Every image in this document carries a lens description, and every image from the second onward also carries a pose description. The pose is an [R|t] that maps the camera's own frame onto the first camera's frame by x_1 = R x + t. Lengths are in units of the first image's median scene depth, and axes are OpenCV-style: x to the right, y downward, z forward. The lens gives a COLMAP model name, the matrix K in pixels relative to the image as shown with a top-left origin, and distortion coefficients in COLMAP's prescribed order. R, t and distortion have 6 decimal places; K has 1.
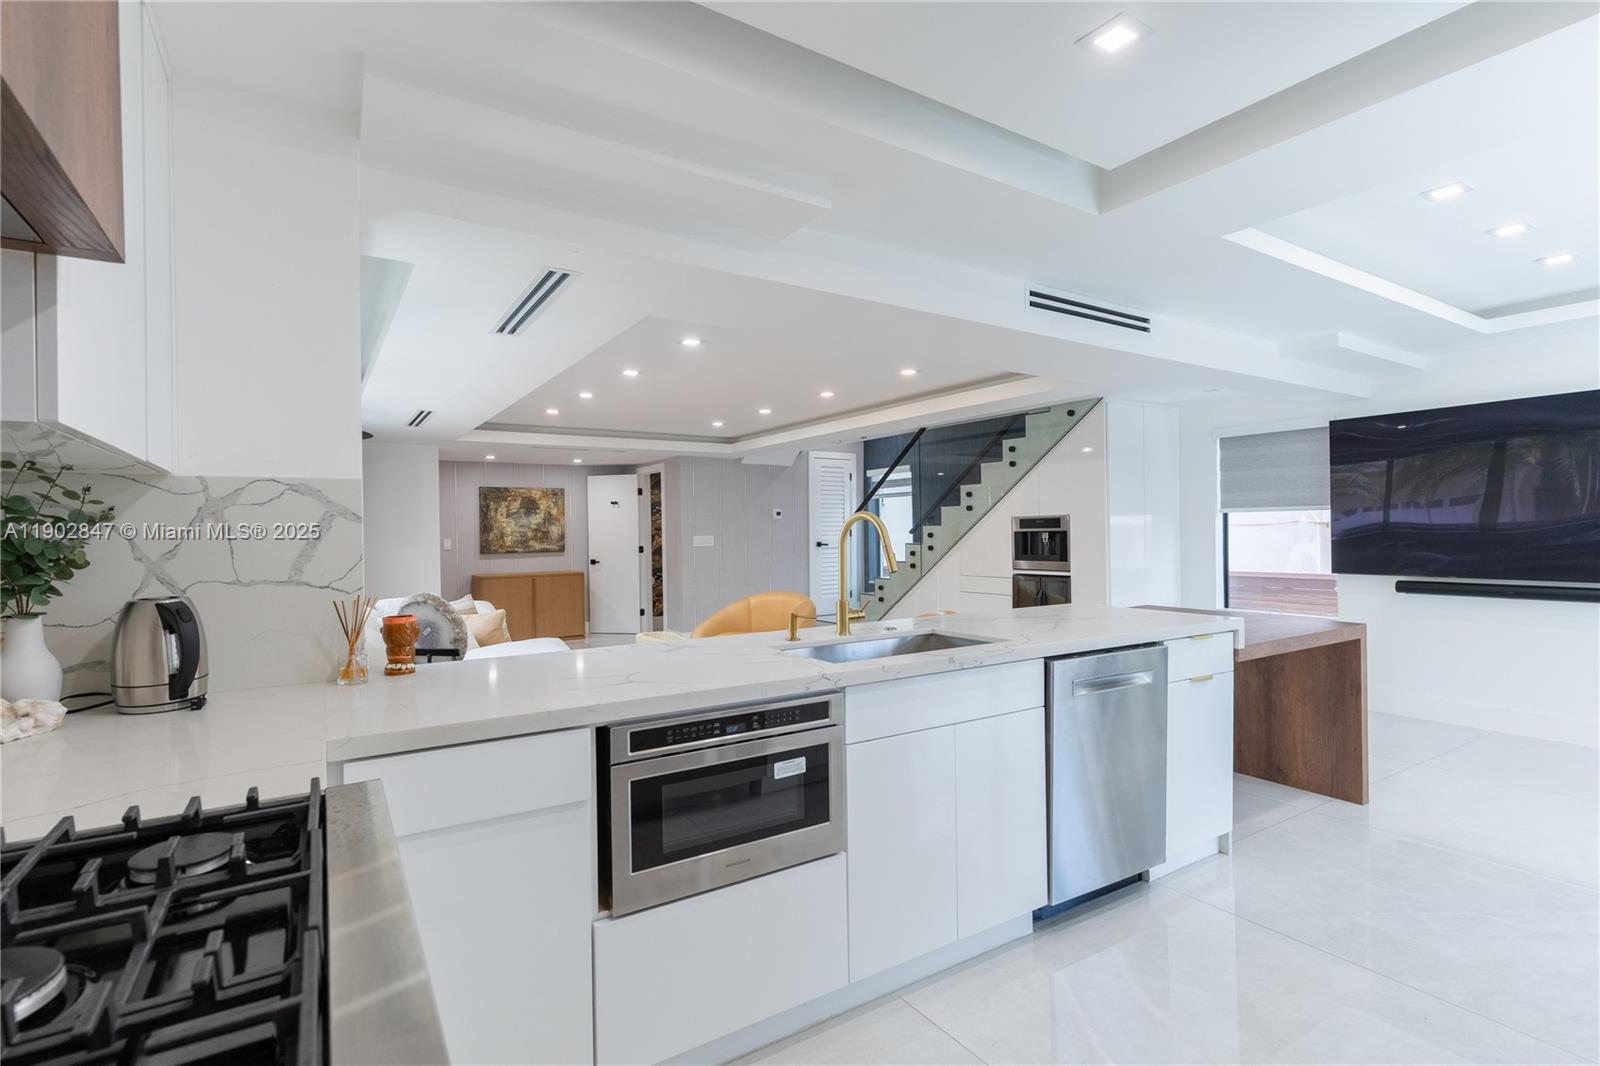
lens RADIAL K [[769.9, 0, 807.5], [0, 769.9, 536.0], [0, 0, 1]] dist [0.006700, -0.000935]
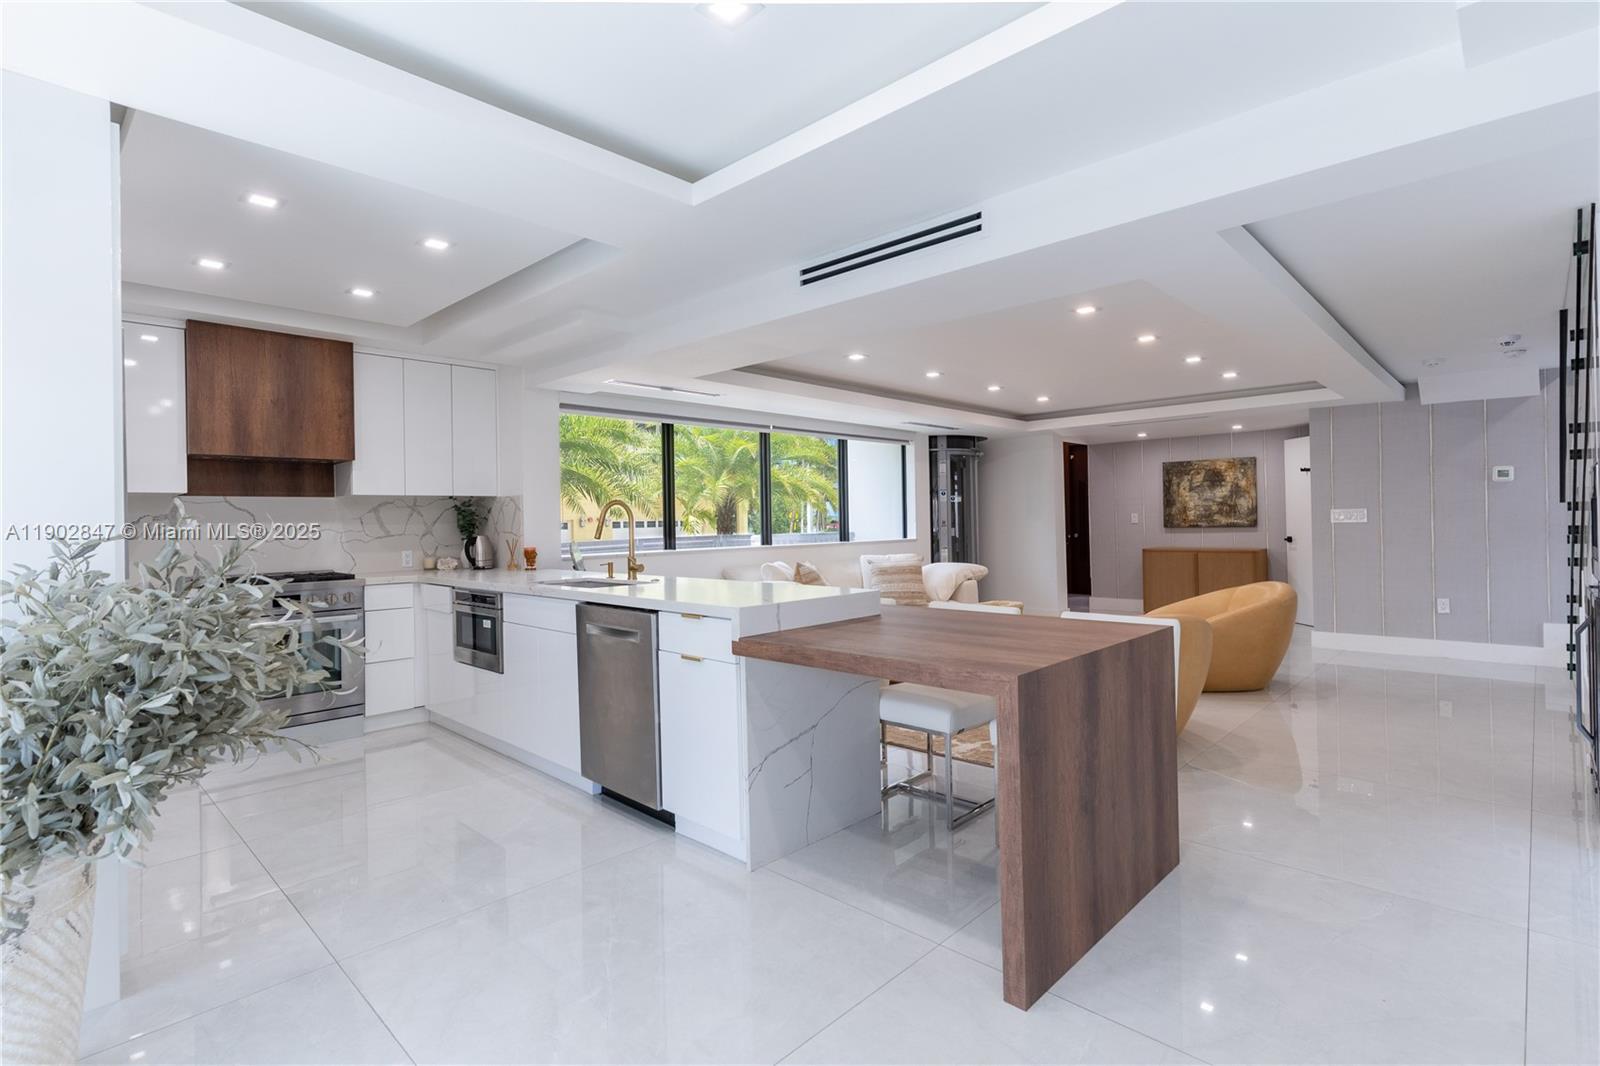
lens RADIAL K [[769.9, 0, 791.2], [0, 769.9, 516.5], [0, 0, 1]] dist [0.006700, -0.000935]
pose [[0.224844, 0.003515, -0.974388, 0.462669], [0.006850, 0.999963, 0.005188, -0.000266], [0.974371, -0.007841, 0.224812, 0.275841]]
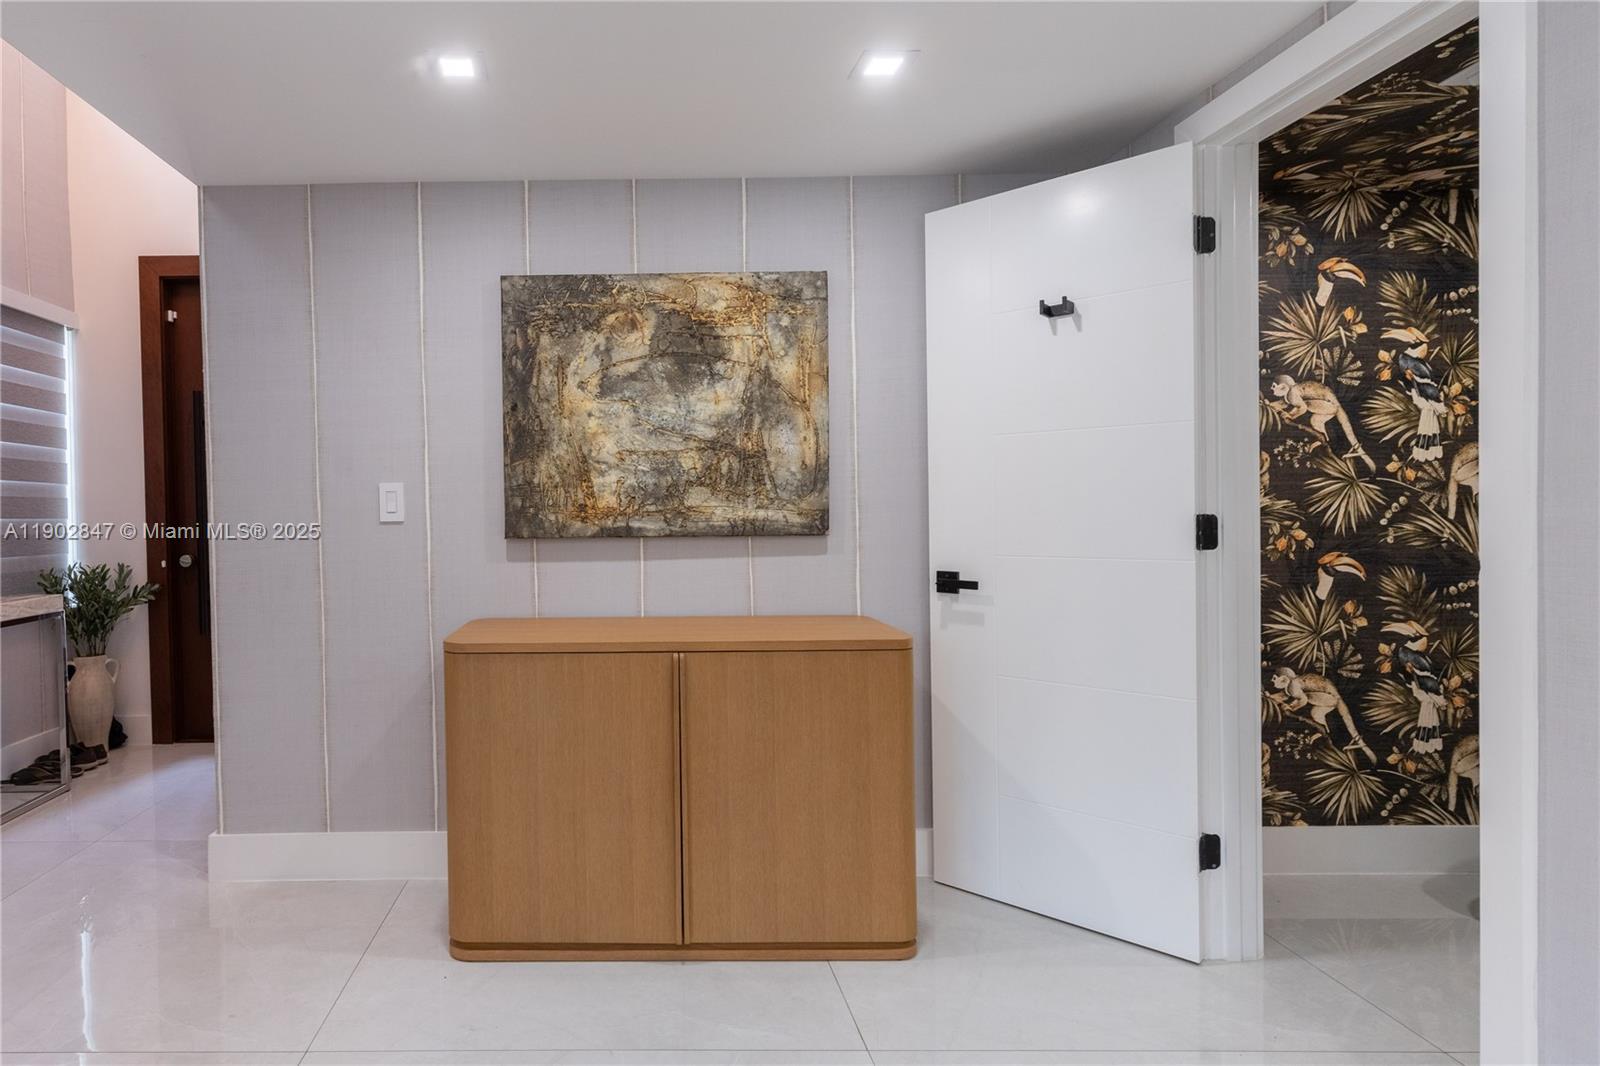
lens RADIAL K [[769.9, 0, 801.5], [0, 769.9, 536.4], [0, 0, 1]] dist [0.006700, -0.000935]
pose [[0.820206, 0.013560, -0.571907, -0.192244], [-0.006228, 0.999871, 0.014776, 0.017767], [0.572034, -0.008558, 0.820185, 0.830511]]
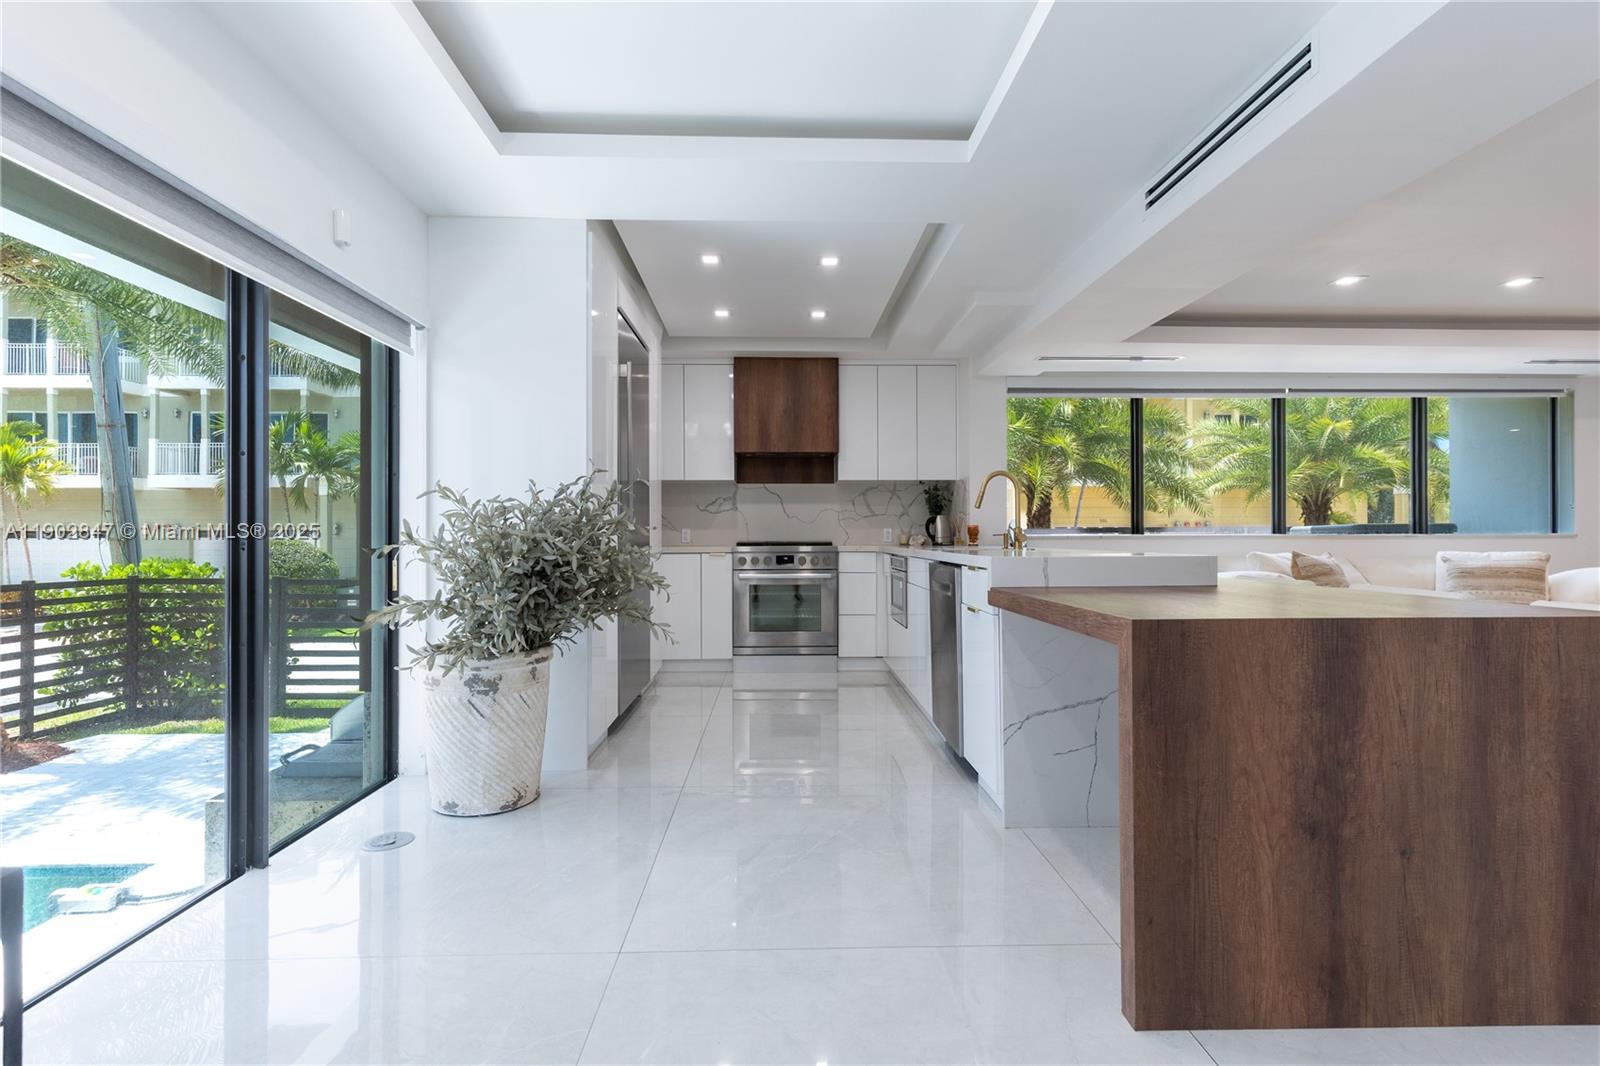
lens RADIAL K [[769.9, 0, 800.5], [0, 769.9, 533.6], [0, 0, 1]] dist [0.006700, -0.000935]
pose [[-0.525811, 0.006456, -0.850577, 0.456486], [-0.000124, 0.999971, 0.007666, 0.024426], [0.850602, 0.004136, -0.525795, 0.410565]]
